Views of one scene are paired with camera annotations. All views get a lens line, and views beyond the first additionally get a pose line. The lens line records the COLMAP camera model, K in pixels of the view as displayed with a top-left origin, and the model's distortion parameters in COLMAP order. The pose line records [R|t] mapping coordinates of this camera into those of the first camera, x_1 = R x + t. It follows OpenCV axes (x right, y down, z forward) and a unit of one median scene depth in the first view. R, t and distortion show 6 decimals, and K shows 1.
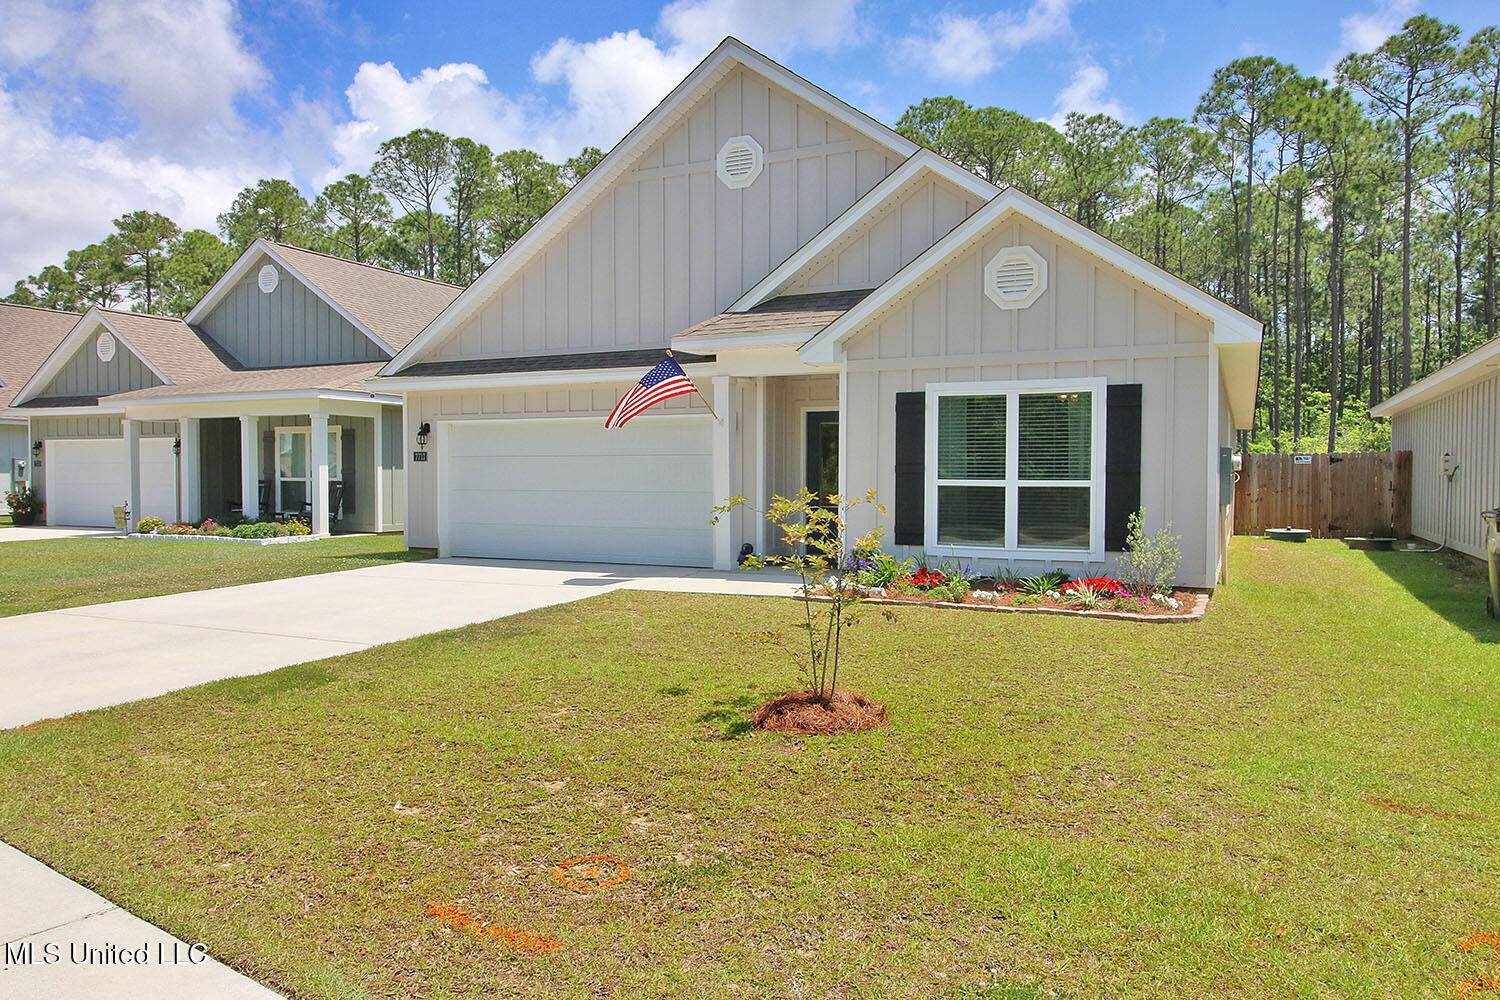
lens RADIAL K [[1034.3, 0, 750.0], [0, 1034.3, 500.0], [0, 0, 1]] dist [0.001125, -0.003209]
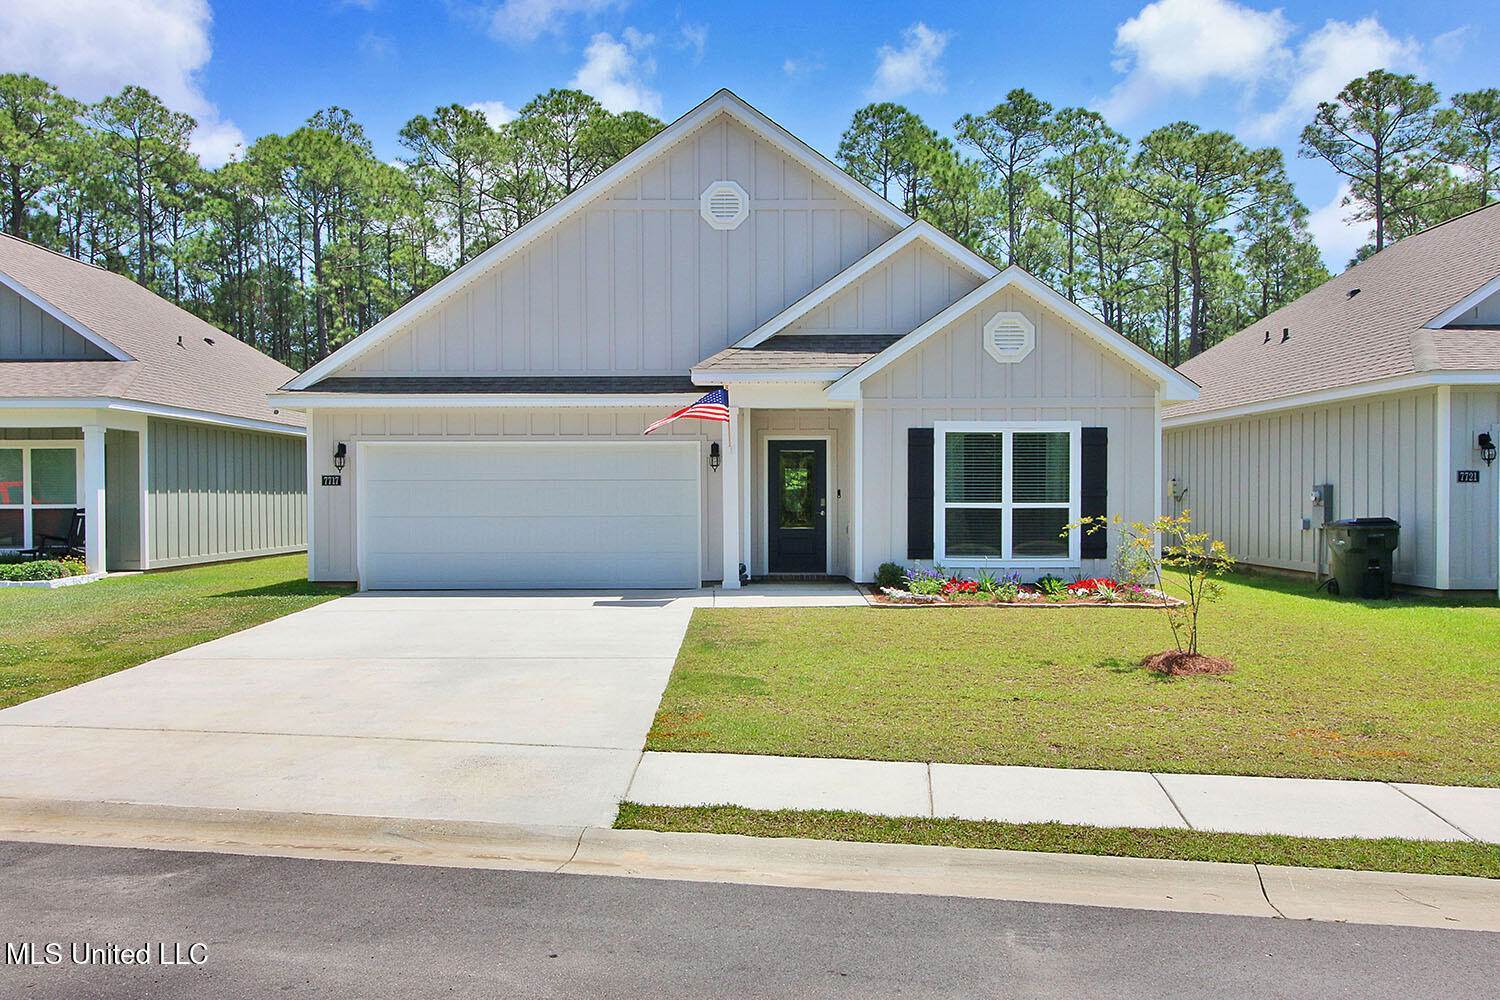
lens RADIAL K [[1182.2, 0, 750.0], [0, 1182.2, 500.0], [0, 0, 1]] dist [0.002968, 0.001814]
pose [[0.901338, -0.006623, 0.433065, -0.565688], [0.014383, 0.999789, -0.014646, -0.006037], [-0.432877, 0.019430, 0.901244, -0.111111]]
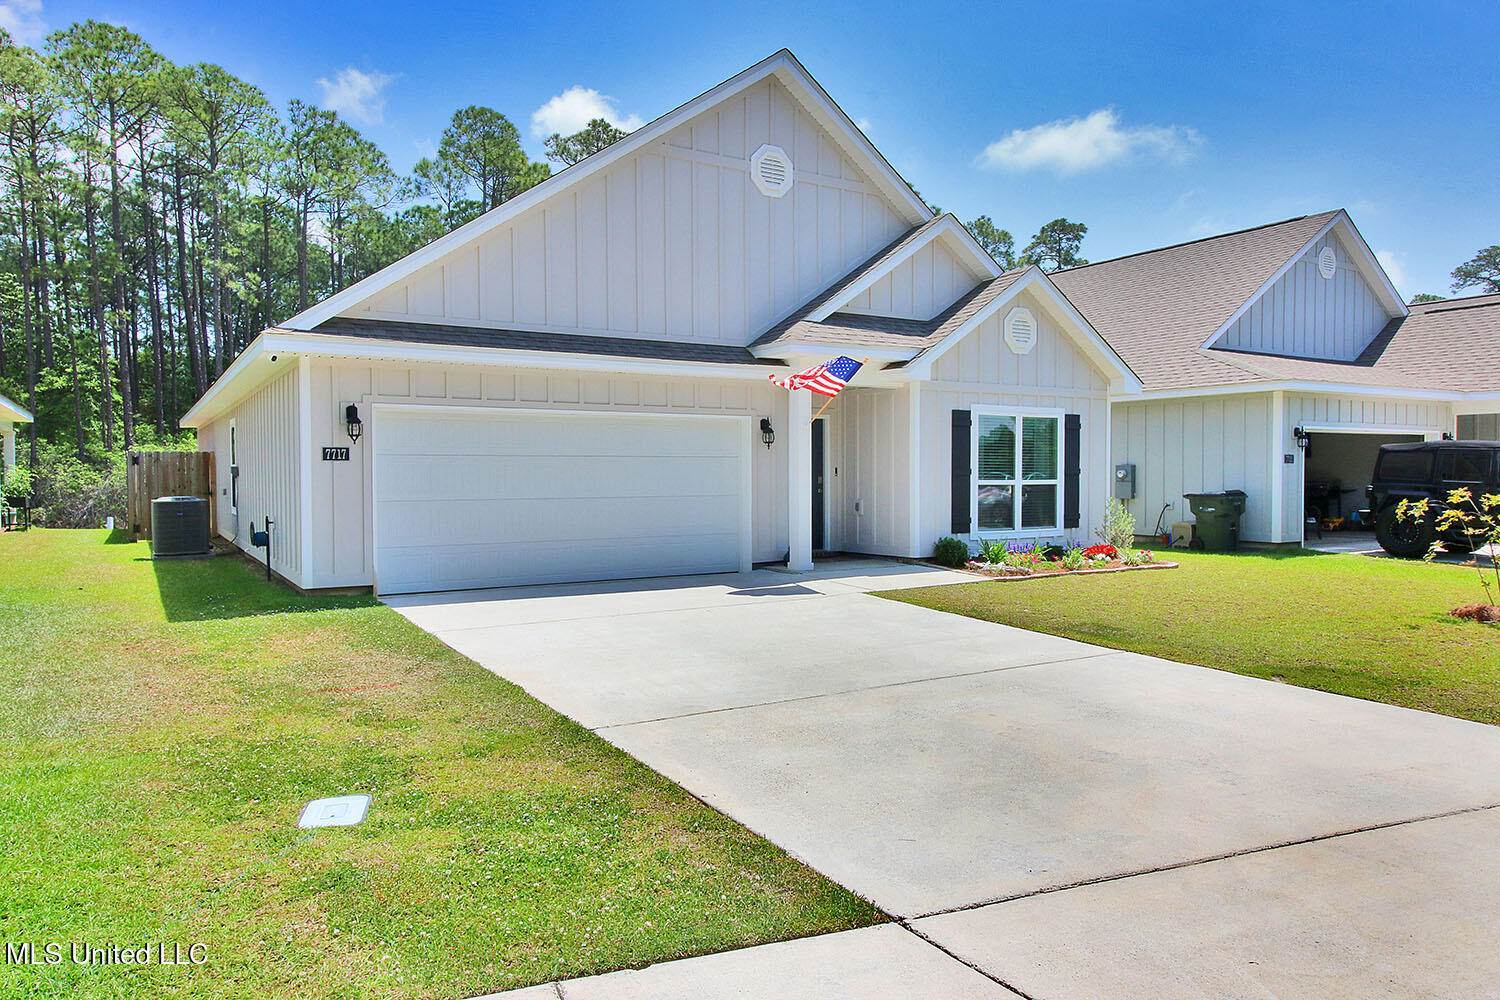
lens RADIAL K [[995.9, 0, 750.0], [0, 995.9, 500.0], [0, 0, 1]] dist [-0.001202, -0.001494]
pose [[0.540210, -0.025768, 0.841136, -0.940087], [0.024233, 0.999593, 0.015059, -0.019269], [-0.841181, 0.012248, 0.540614, 0.538302]]
